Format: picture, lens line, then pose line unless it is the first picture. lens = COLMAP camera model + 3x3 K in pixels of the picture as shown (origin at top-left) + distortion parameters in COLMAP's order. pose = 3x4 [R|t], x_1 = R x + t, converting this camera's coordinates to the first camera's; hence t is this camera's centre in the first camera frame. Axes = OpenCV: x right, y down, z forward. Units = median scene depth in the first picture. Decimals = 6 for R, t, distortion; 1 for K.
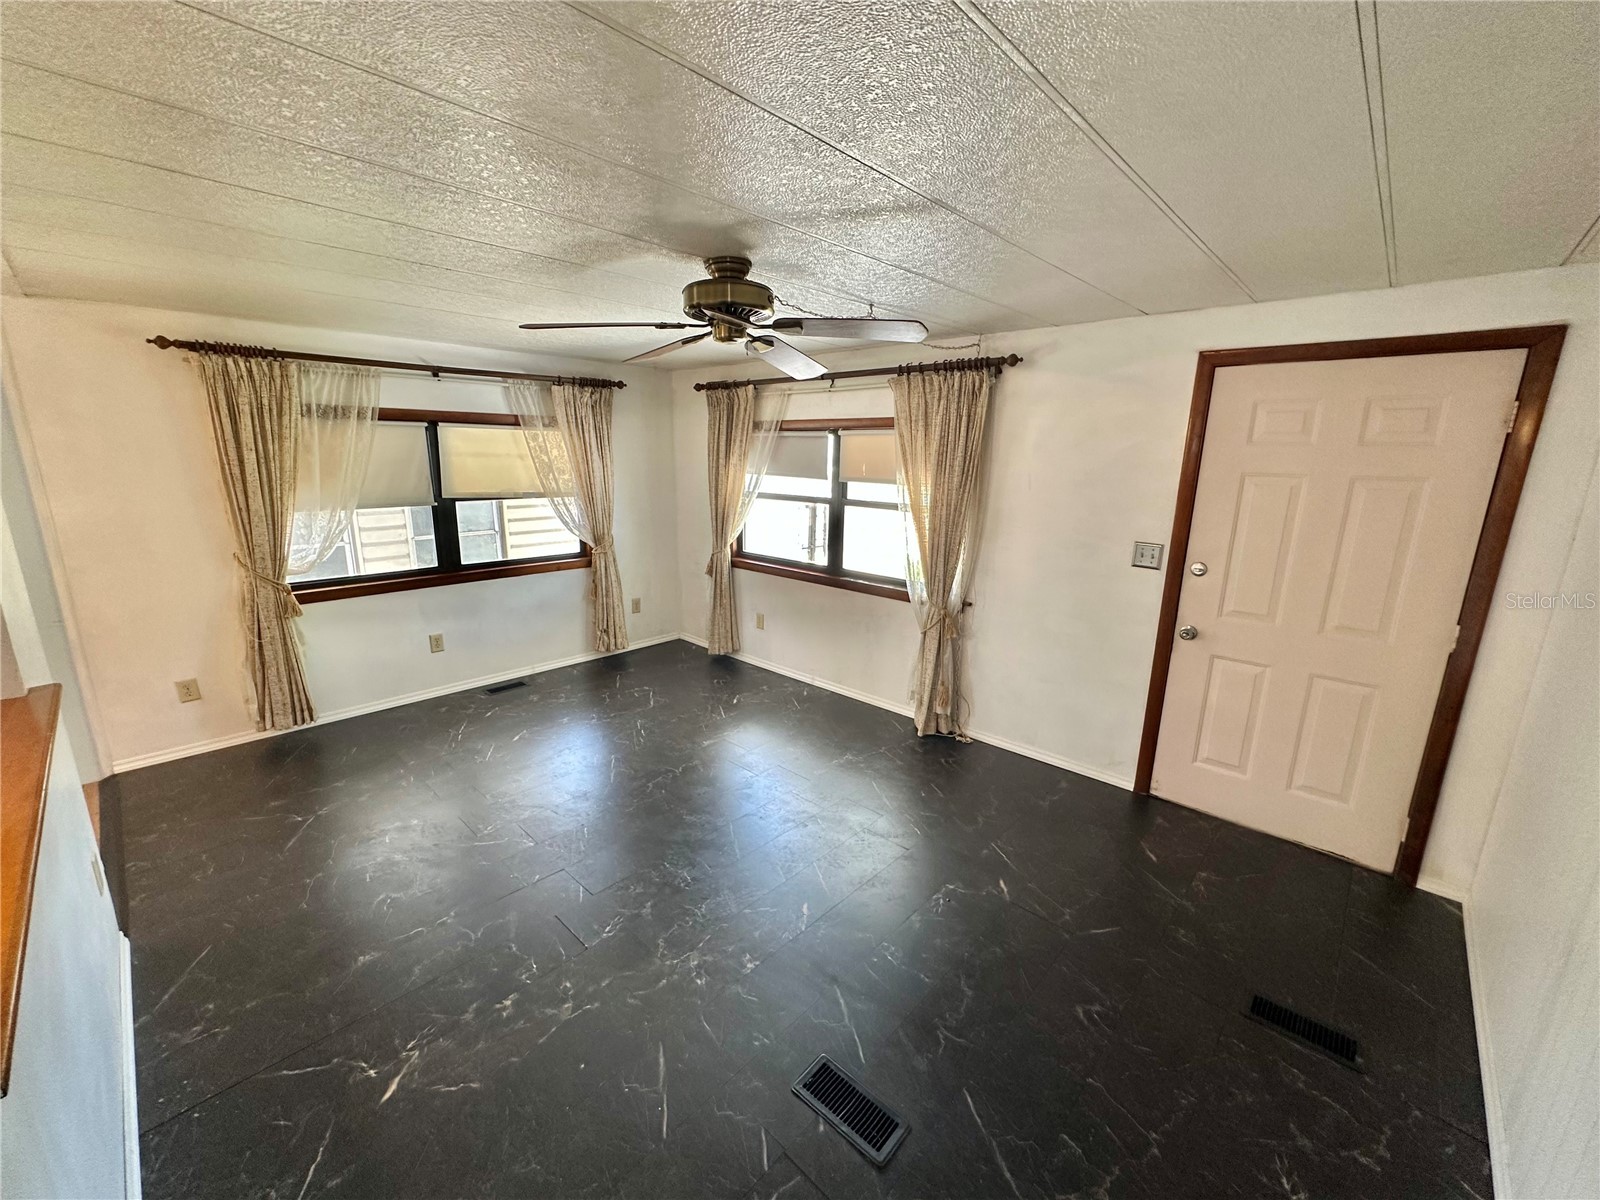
lens RADIAL K [[639.9, 0, 797.0], [0, 639.9, 599.9], [0, 0, 1]] dist [-0.001284, 0.000056]
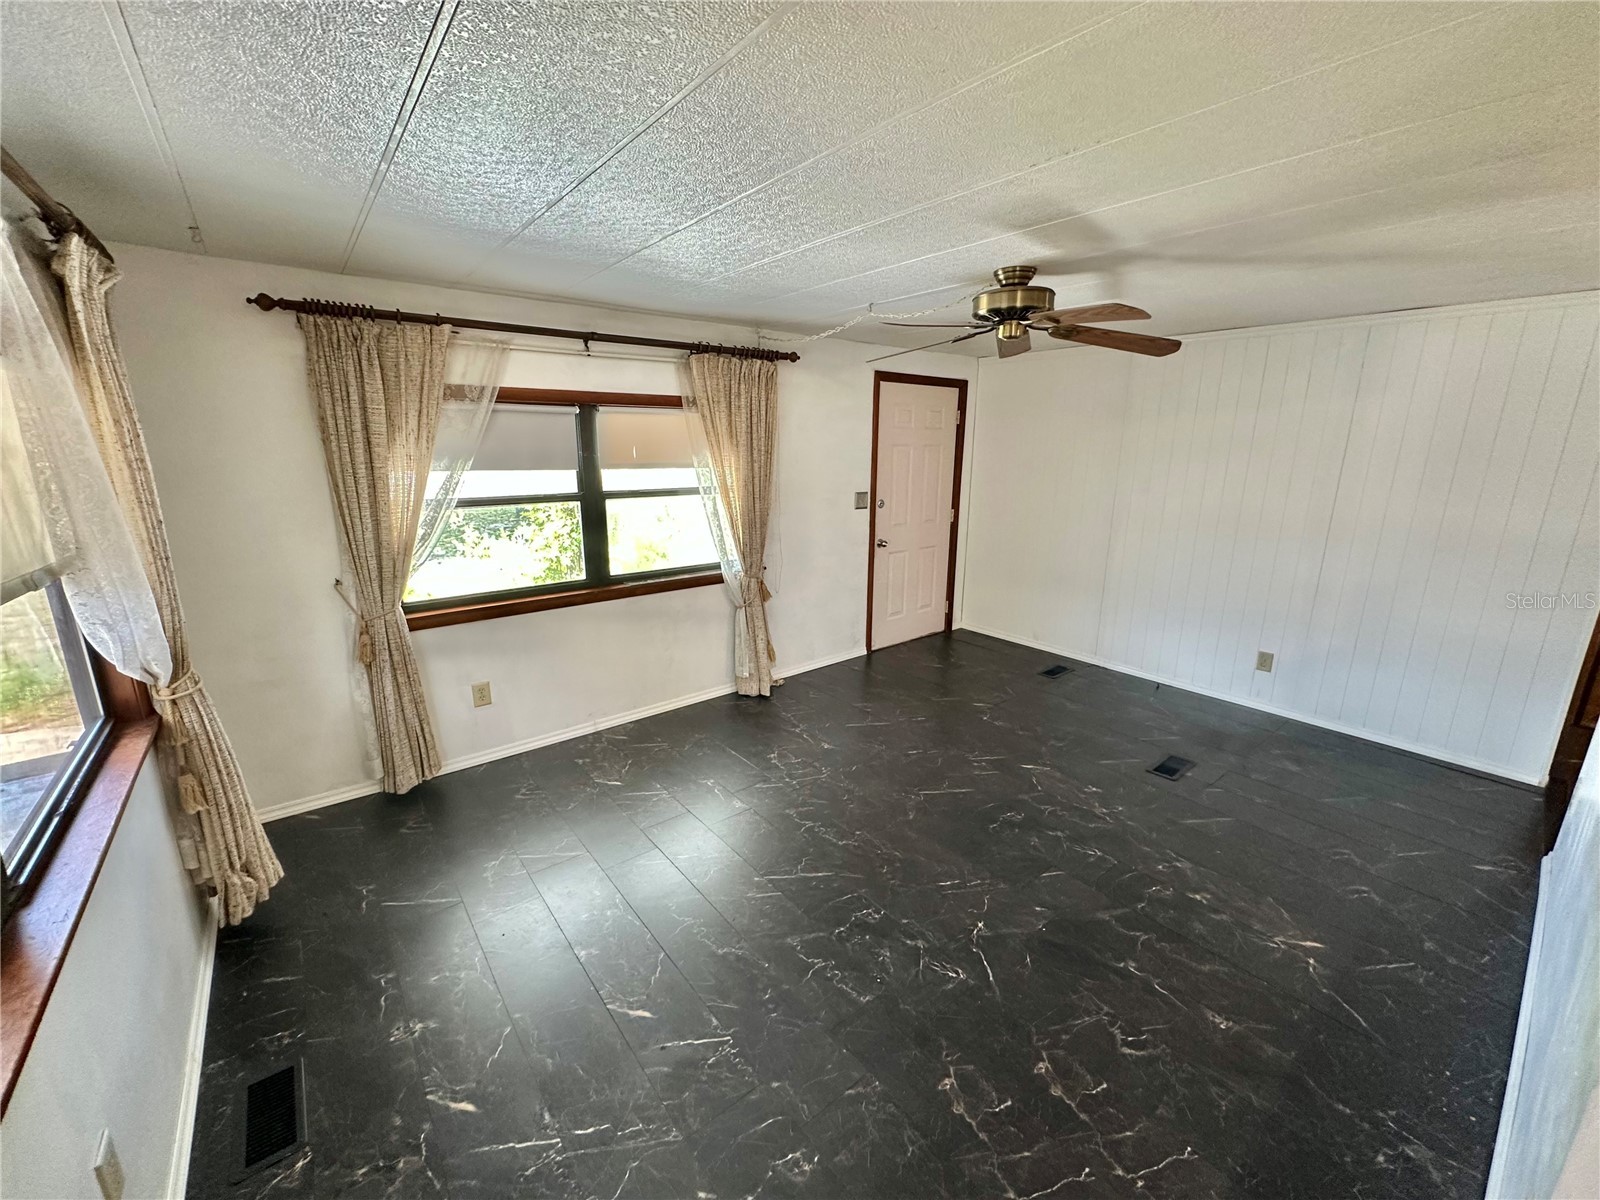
lens RADIAL K [[639.9, 0, 800.8], [0, 639.9, 601.3], [0, 0, 1]] dist [-0.001922, -0.000074]
pose [[0.141200, -0.255374, 0.956476, -0.825922], [0.224890, 0.949171, 0.220224, -0.172967], [-0.964099, 0.184006, 0.191454, 0.733013]]
